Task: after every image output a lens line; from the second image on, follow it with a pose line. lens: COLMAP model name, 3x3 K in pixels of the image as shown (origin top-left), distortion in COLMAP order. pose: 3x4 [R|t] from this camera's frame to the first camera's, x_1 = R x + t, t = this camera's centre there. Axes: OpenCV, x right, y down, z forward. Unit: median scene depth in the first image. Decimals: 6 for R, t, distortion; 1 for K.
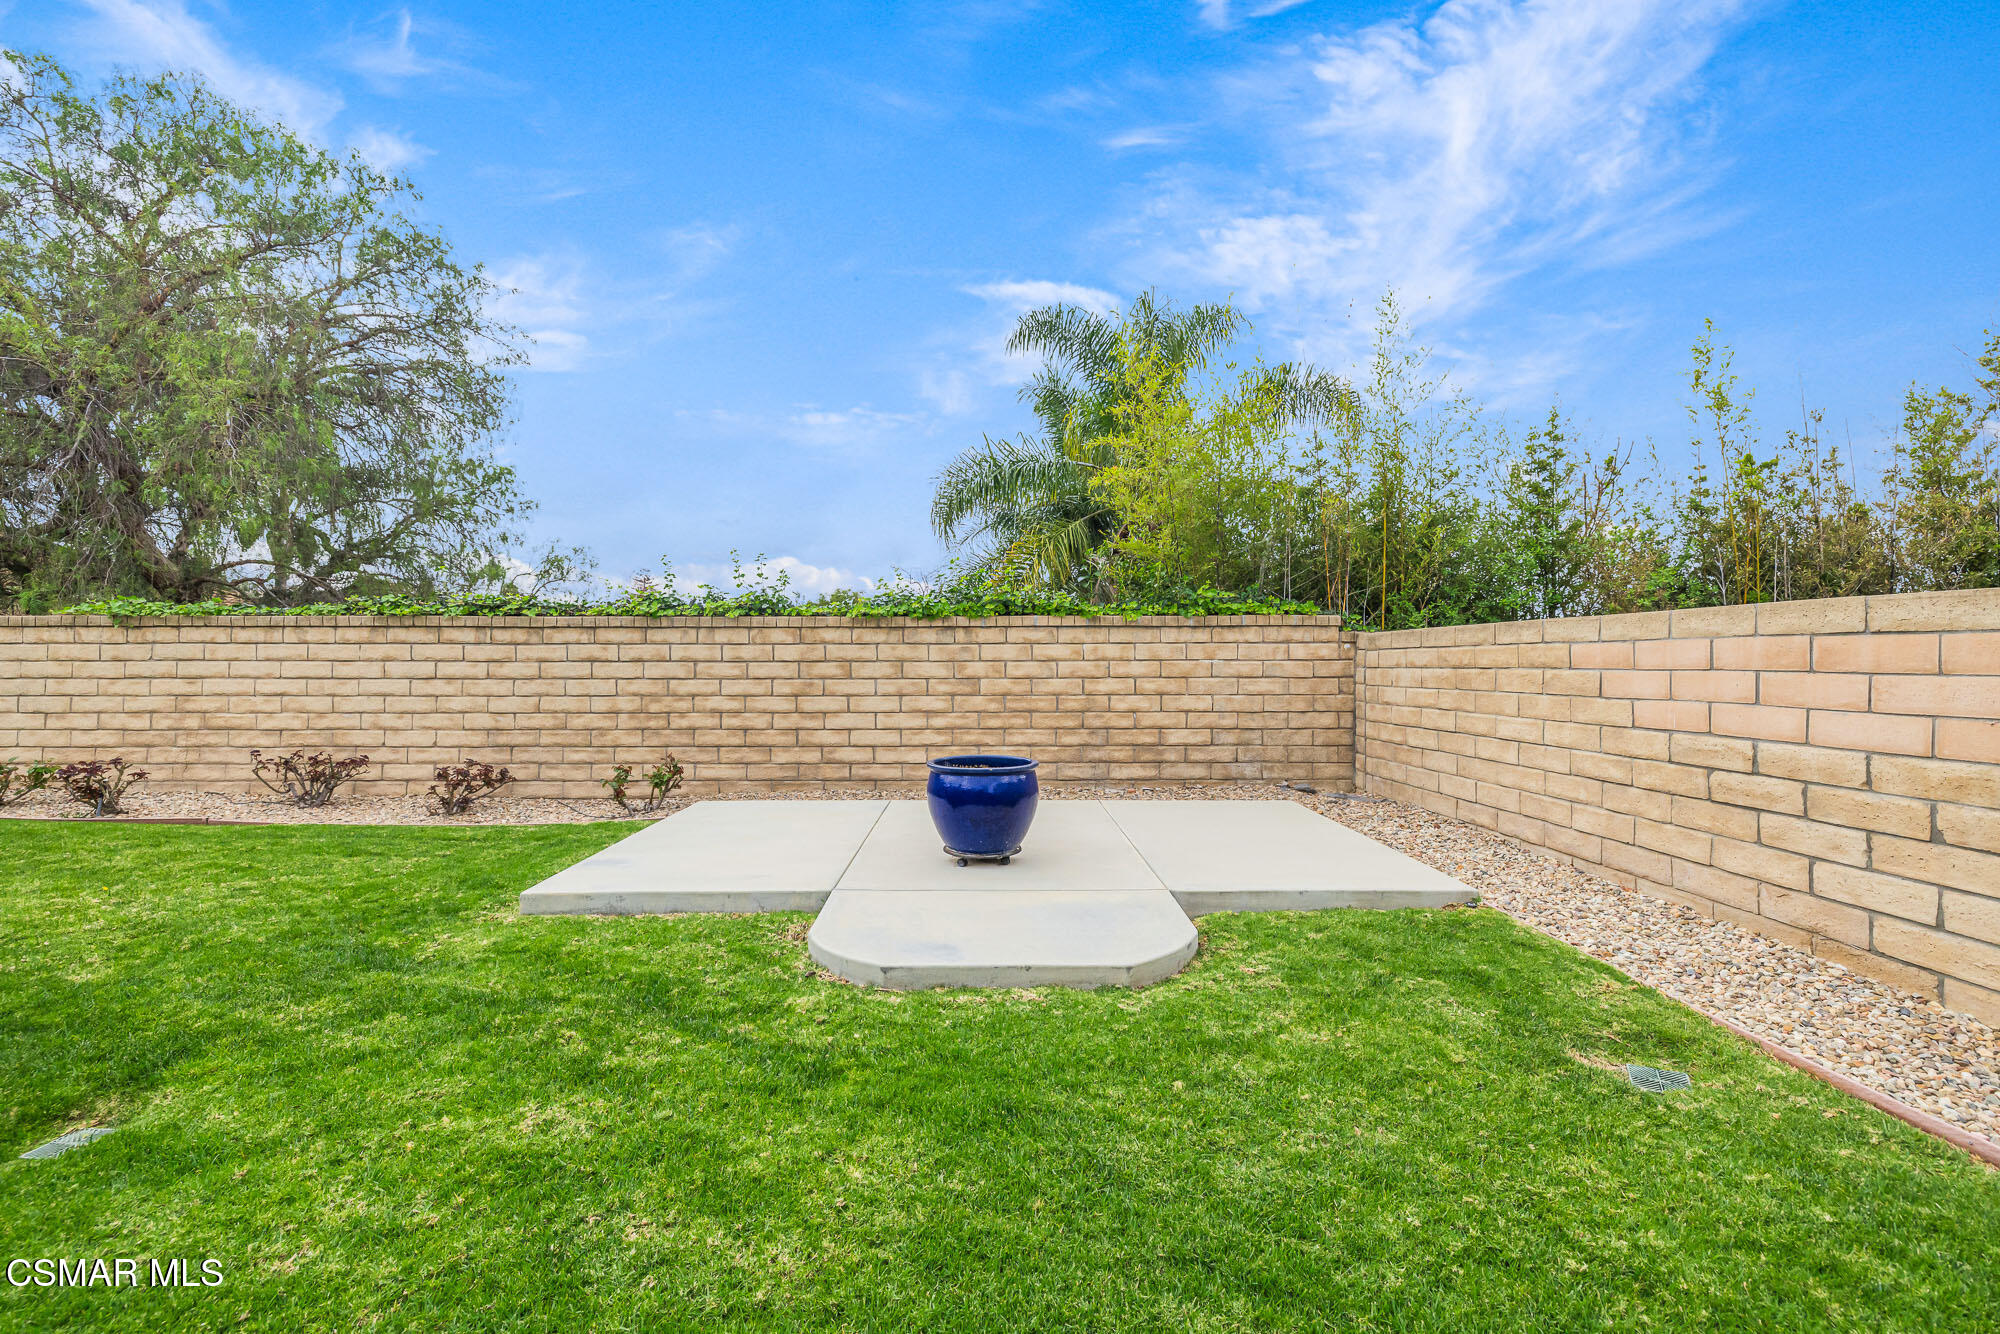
lens RADIAL K [[839.3, 0, 989.7], [0, 839.3, 660.6], [0, 0, 1]] dist [0.001589, -0.000180]
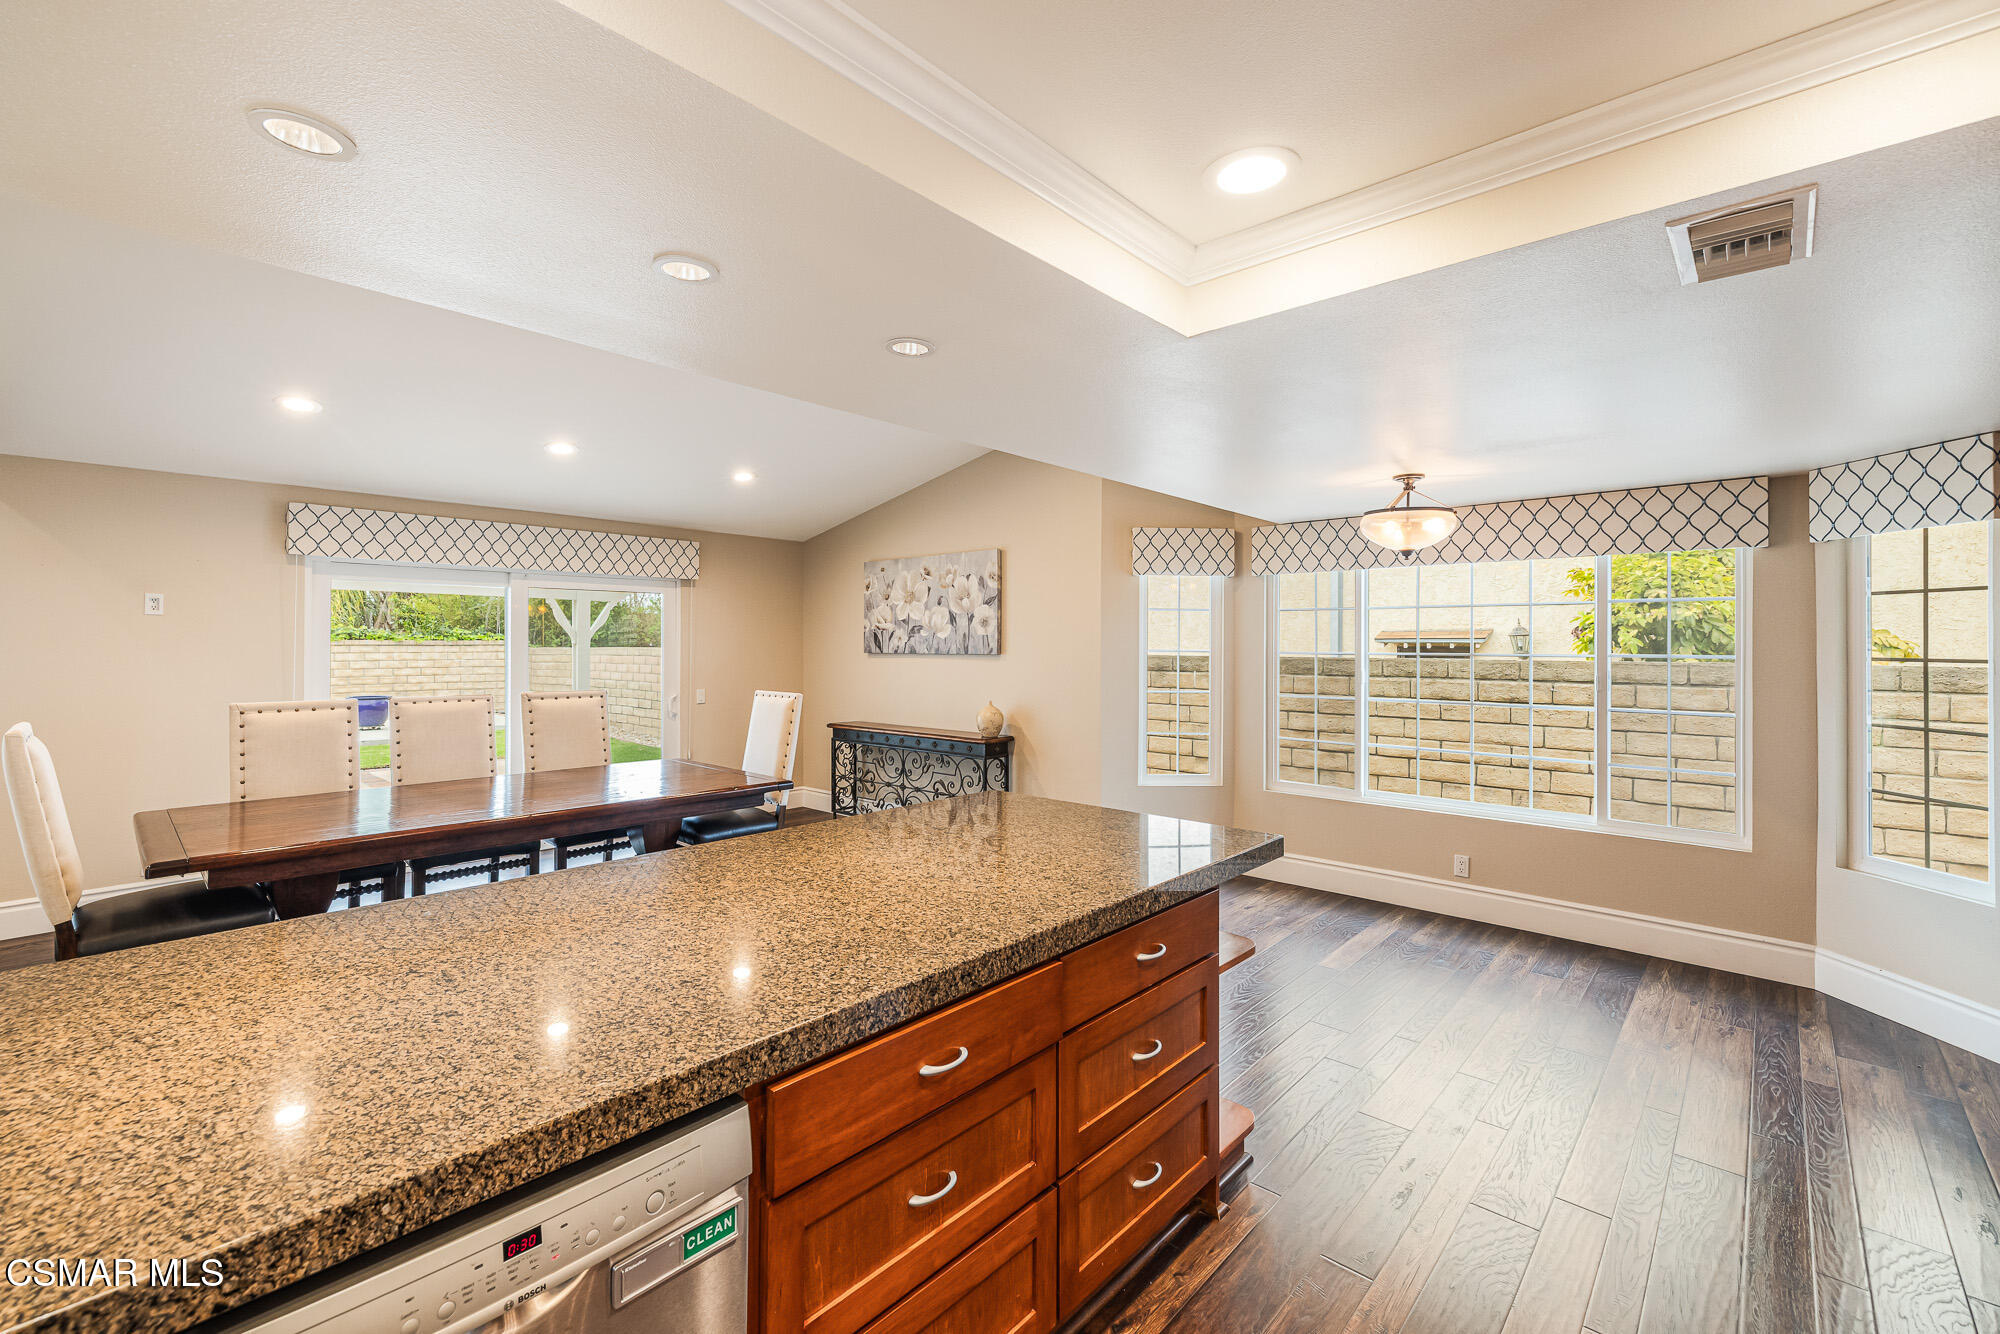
lens RADIAL K [[839.3, 0, 1000.8], [0, 839.3, 642.7], [0, 0, 1]] dist [0.001589, -0.000180]
pose [[0.685001, 0.005929, 0.728518, -0.405683], [0.000963, 0.999959, -0.009044, -0.025333], [-0.728542, 0.006897, 0.684967, -1.688823]]
